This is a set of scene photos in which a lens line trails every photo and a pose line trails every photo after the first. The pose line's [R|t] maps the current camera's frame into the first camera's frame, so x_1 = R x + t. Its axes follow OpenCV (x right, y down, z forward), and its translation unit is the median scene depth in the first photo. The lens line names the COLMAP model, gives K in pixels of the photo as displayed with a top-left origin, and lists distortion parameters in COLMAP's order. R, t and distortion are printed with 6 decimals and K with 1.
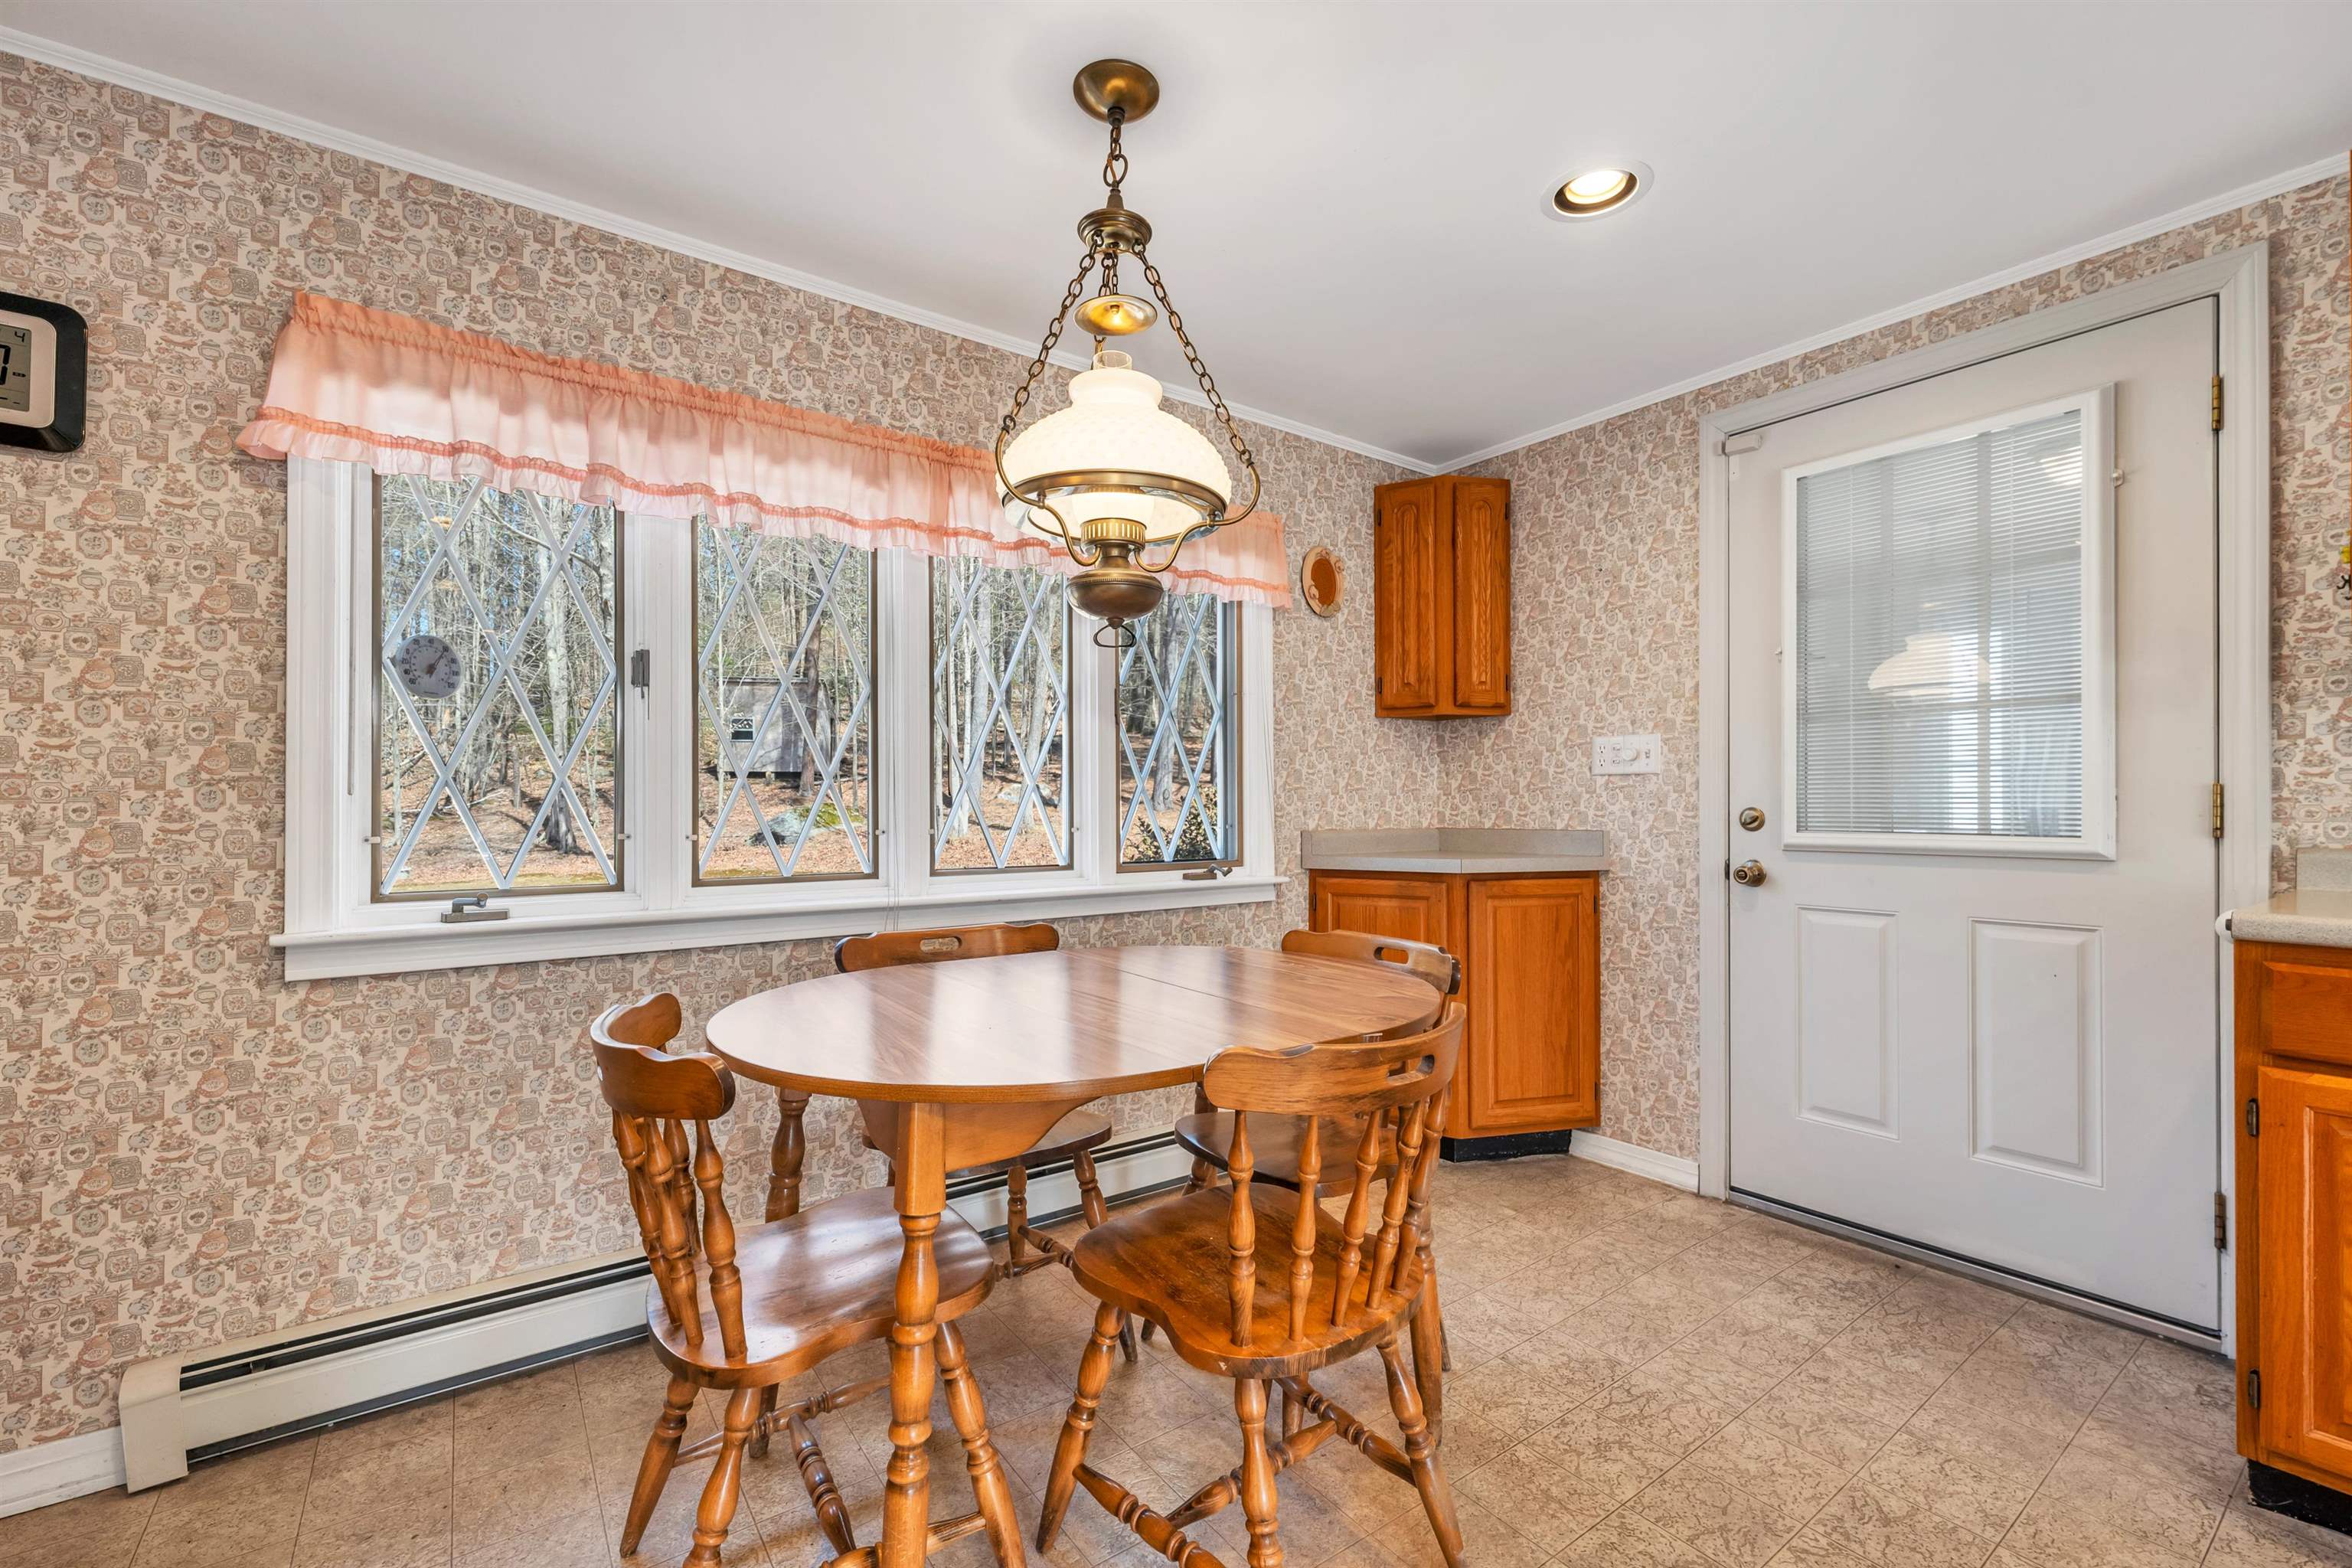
lens RADIAL K [[988.7, 0, 1174.2], [0, 988.7, 801.7], [0, 0, 1]] dist [0.002352, -0.000052]
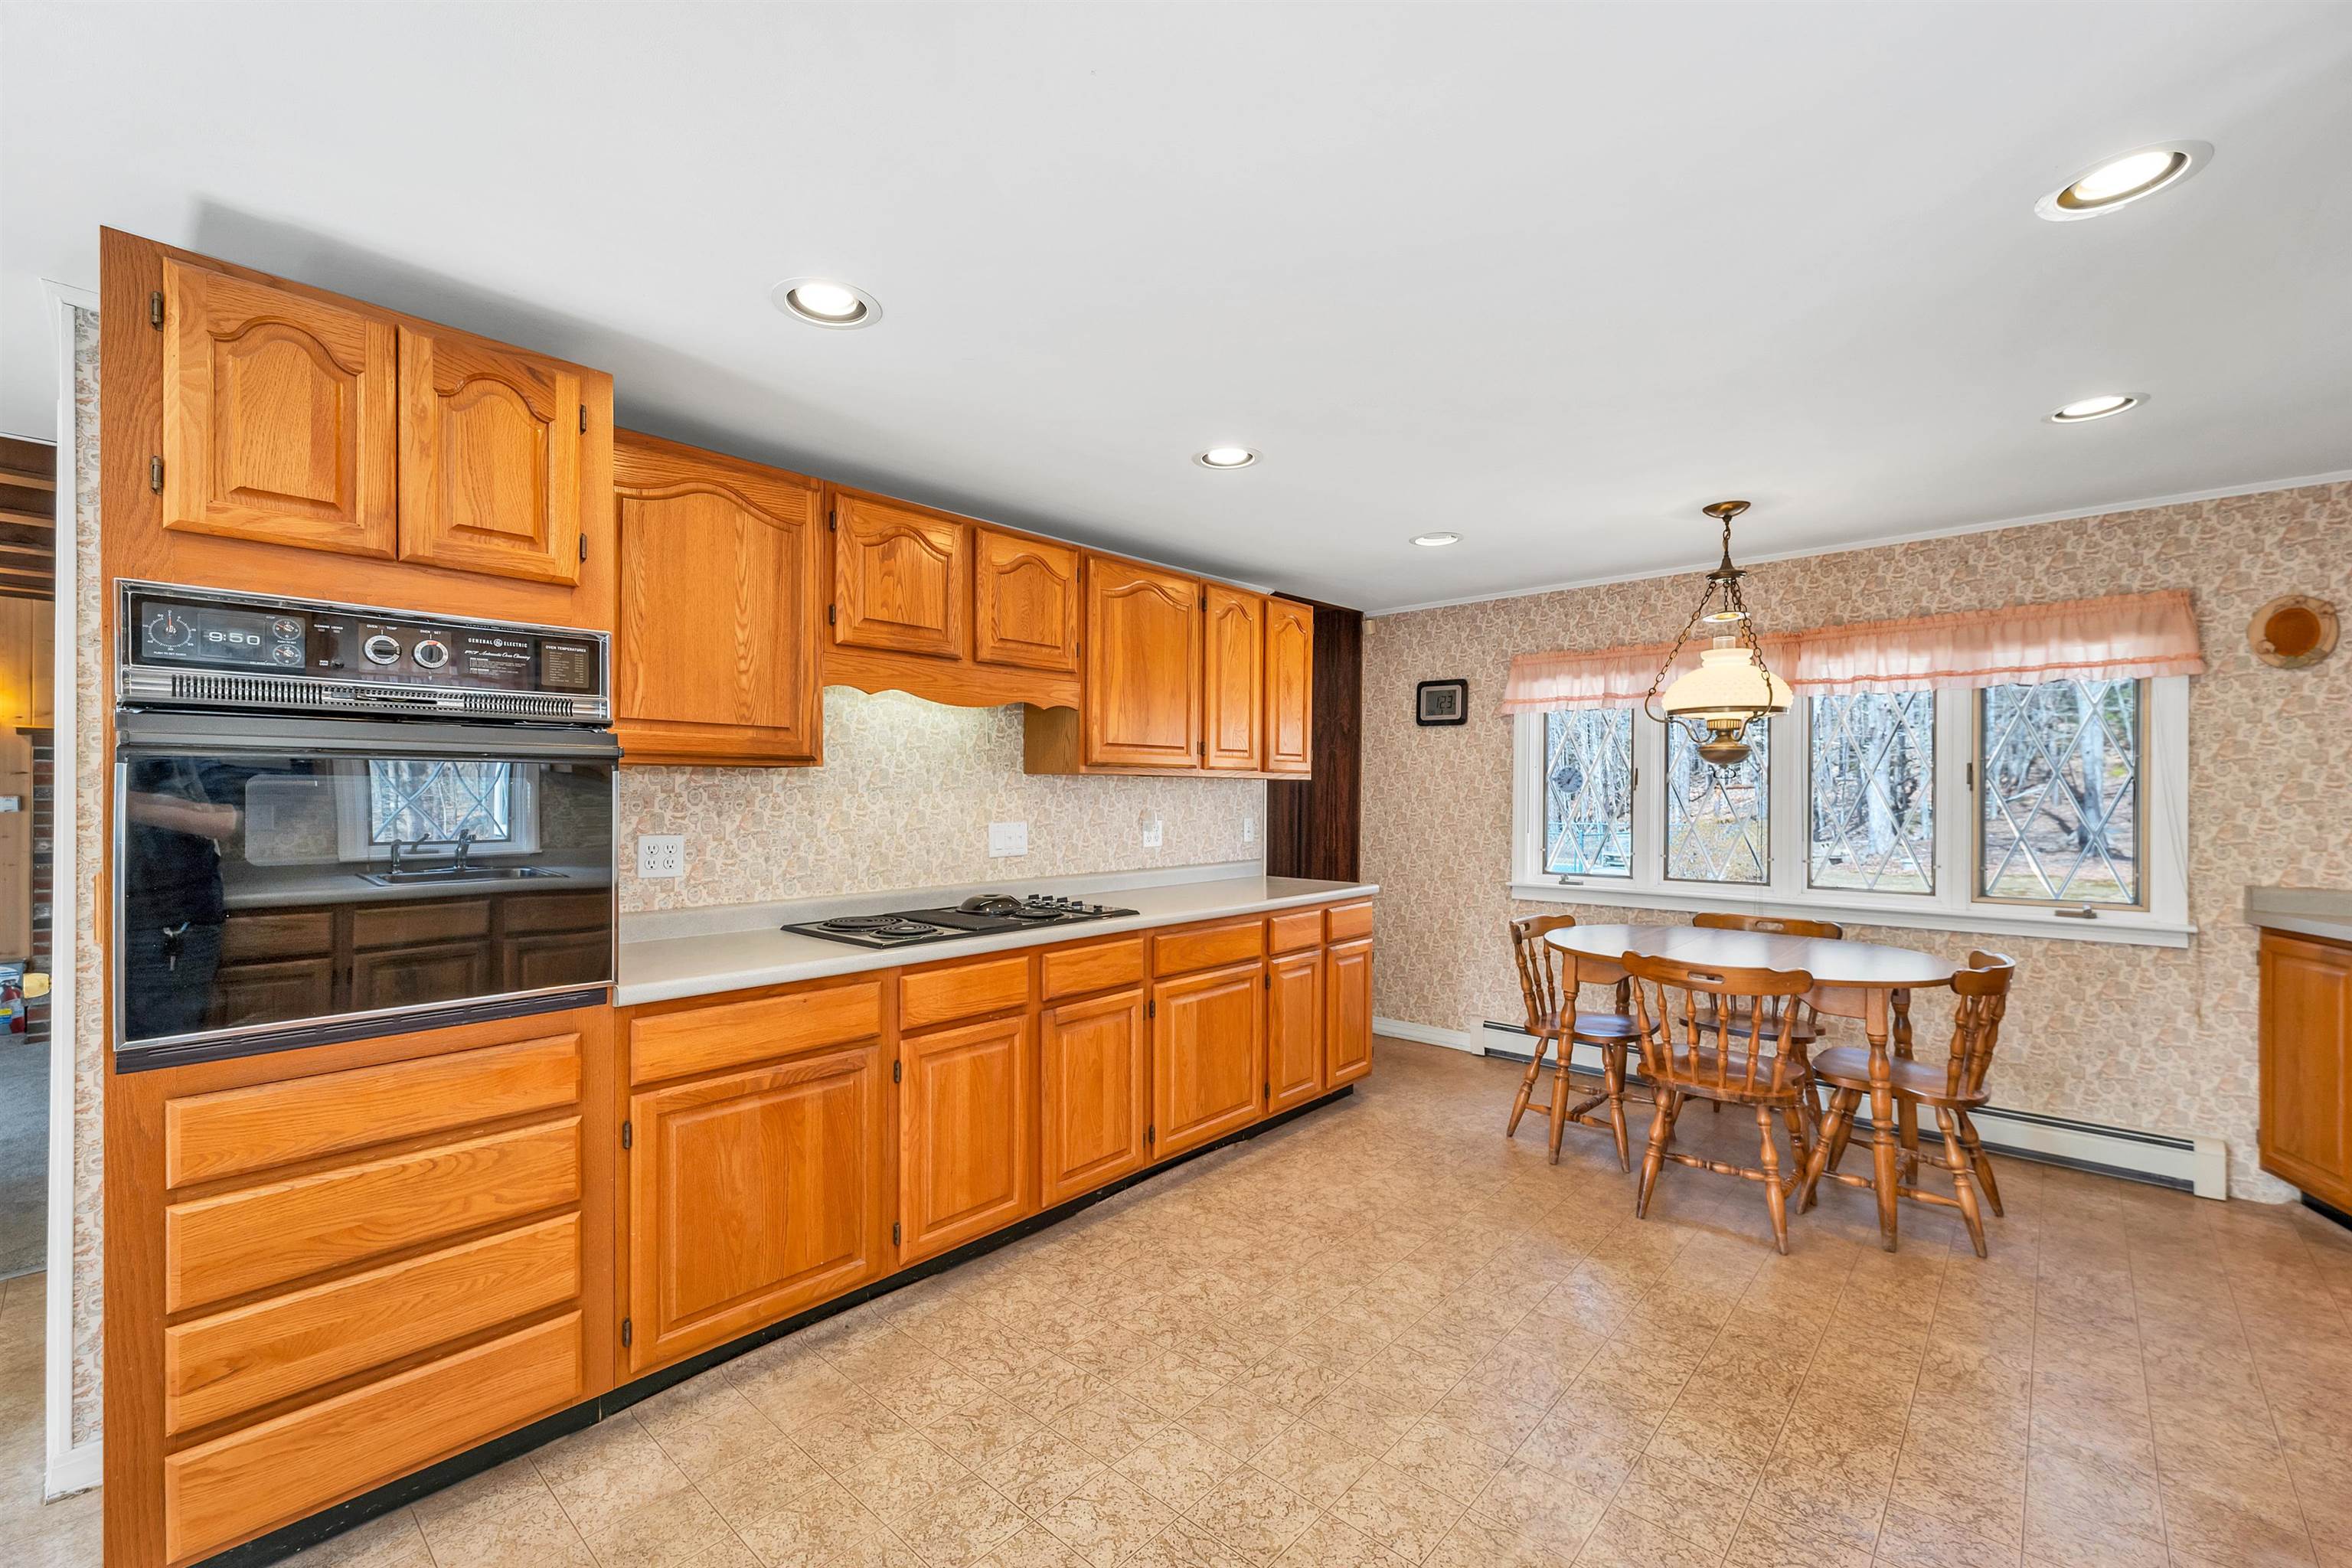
lens RADIAL K [[971.7, 0, 1173.3], [0, 971.7, 795.8], [0, 0, 1]] dist [0.002707, 0.000134]
pose [[0.203274, 0.003287, -0.979116, 1.463738], [0.000031, 0.999994, 0.003364, -0.109434], [0.979122, -0.000714, 0.203273, -0.461696]]
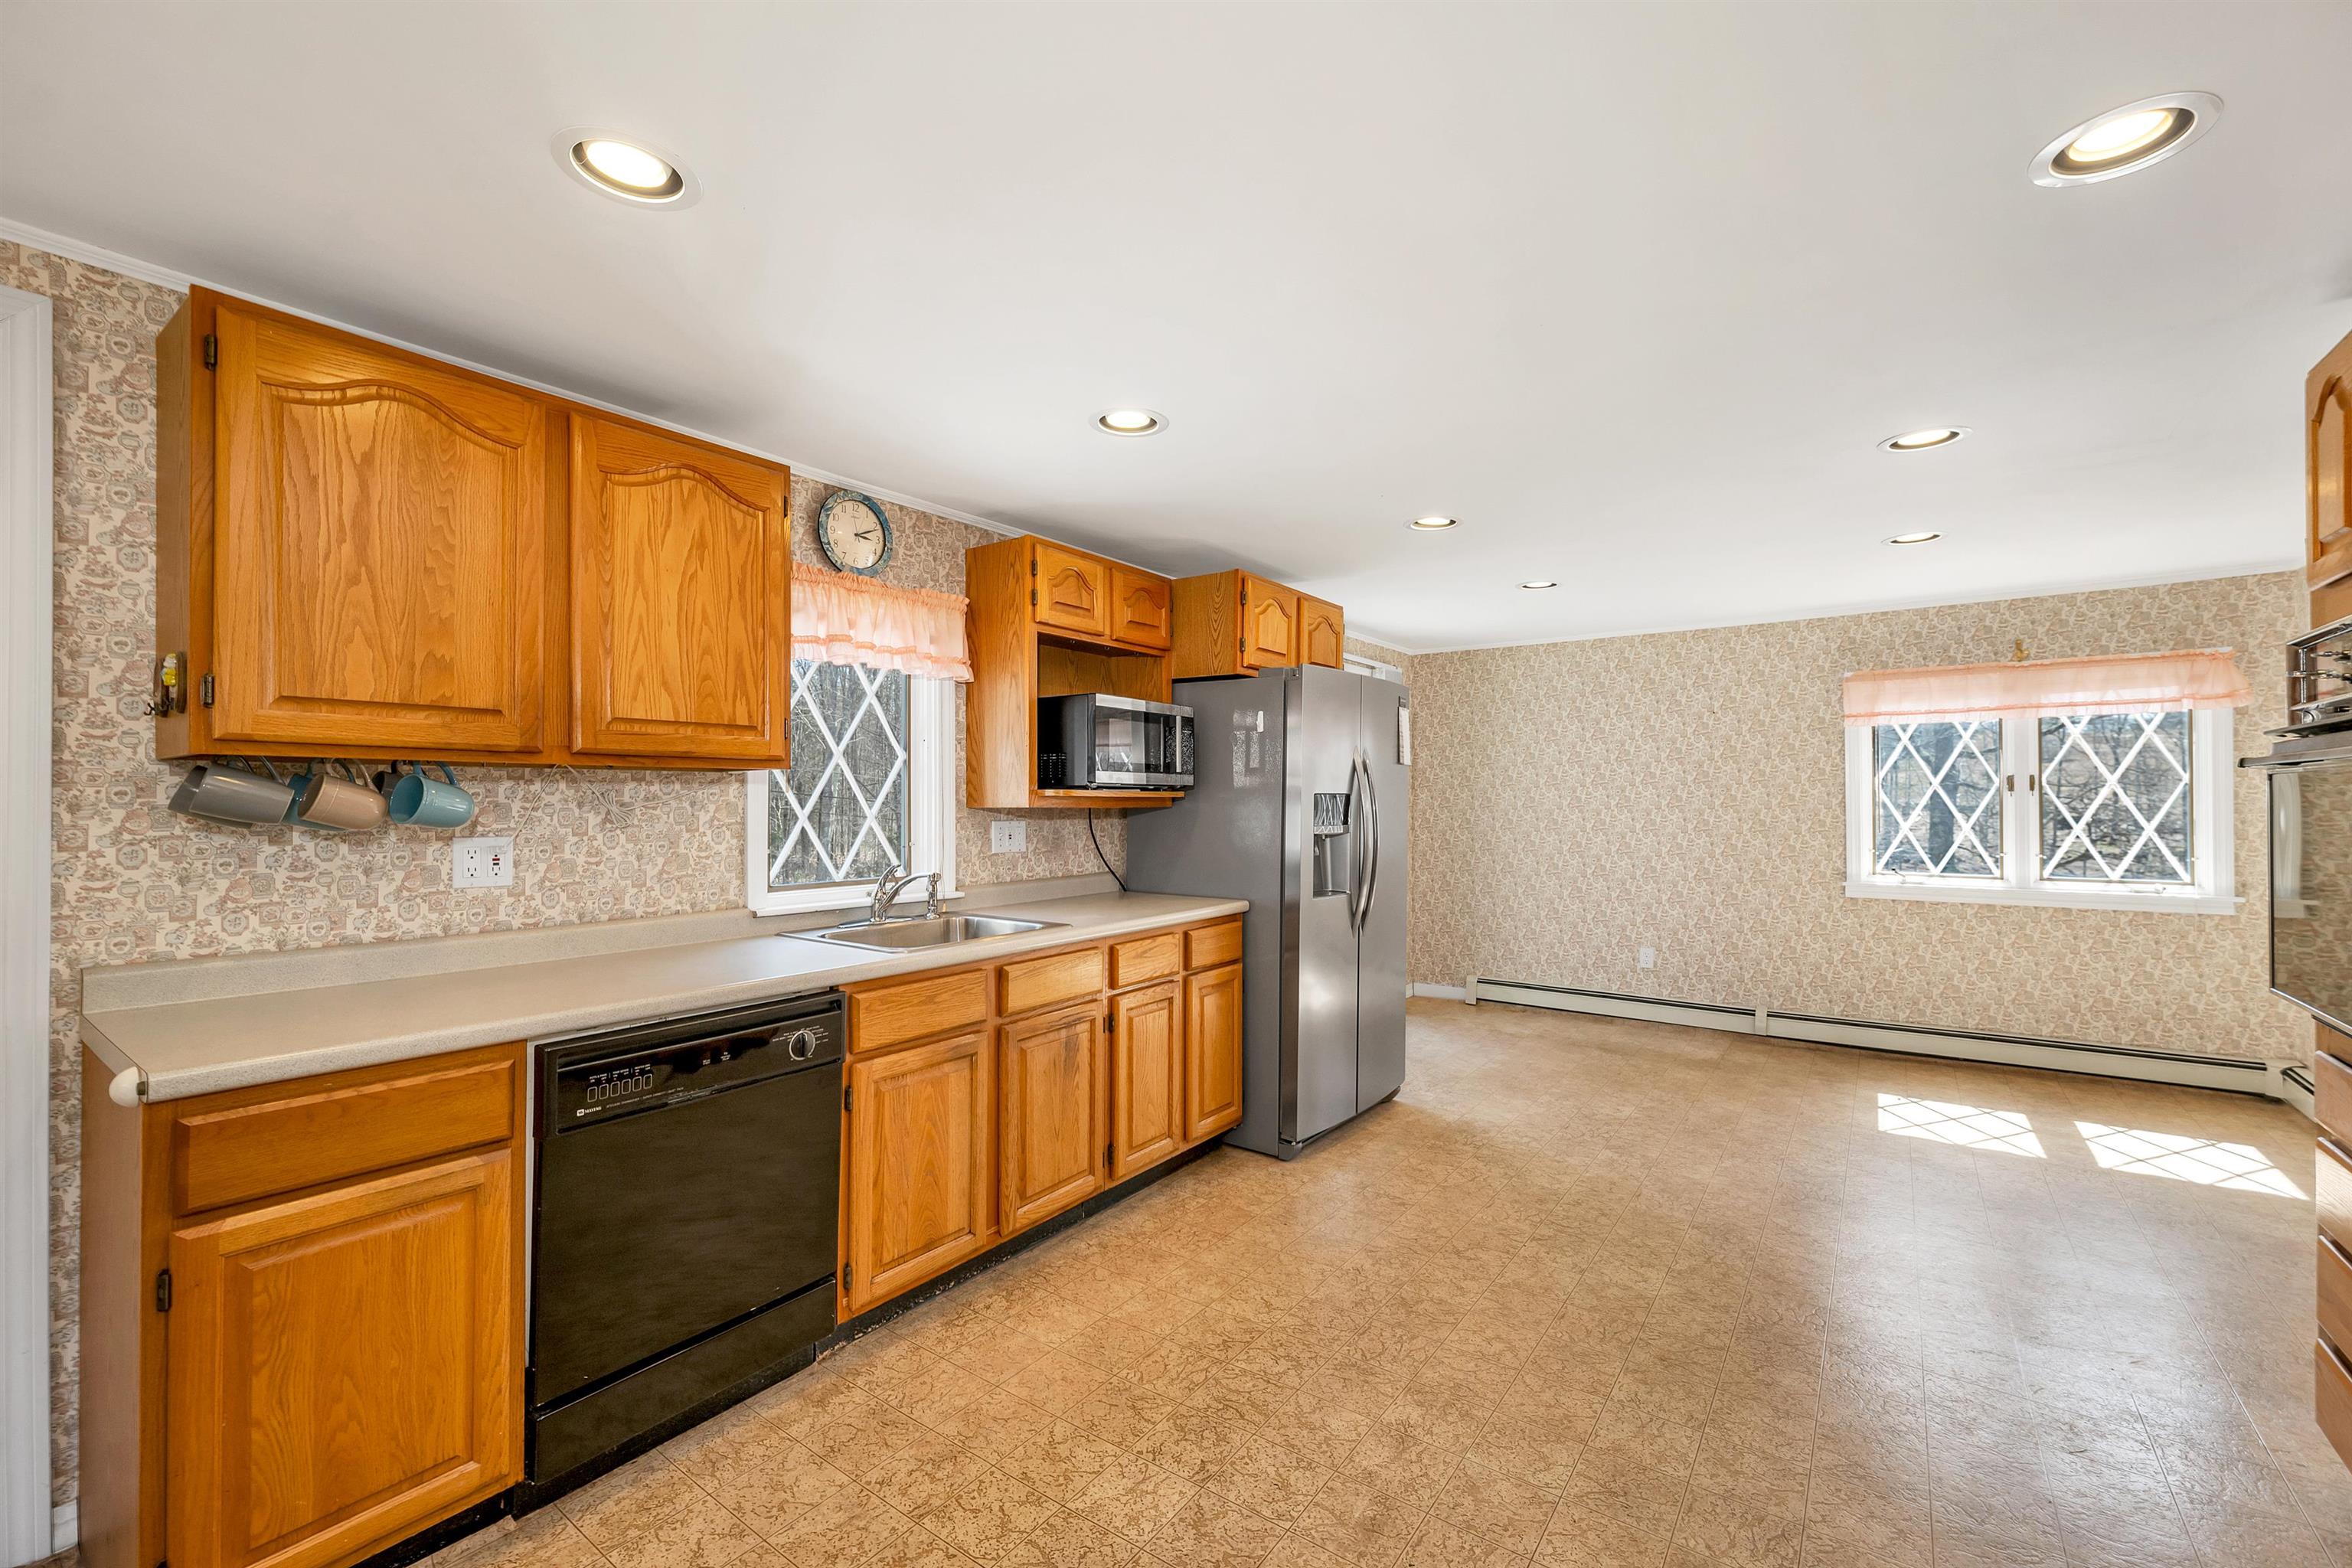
lens RADIAL K [[973.0, 0, 1186.1], [0, 973.0, 794.8], [0, 0, 1]] dist [0.002559, 0.000012]
pose [[-0.314801, 0.005705, 0.949141, -0.065937], [-0.001235, 0.999979, -0.006421, -0.110763], [-0.949157, -0.003194, -0.314787, 0.298471]]
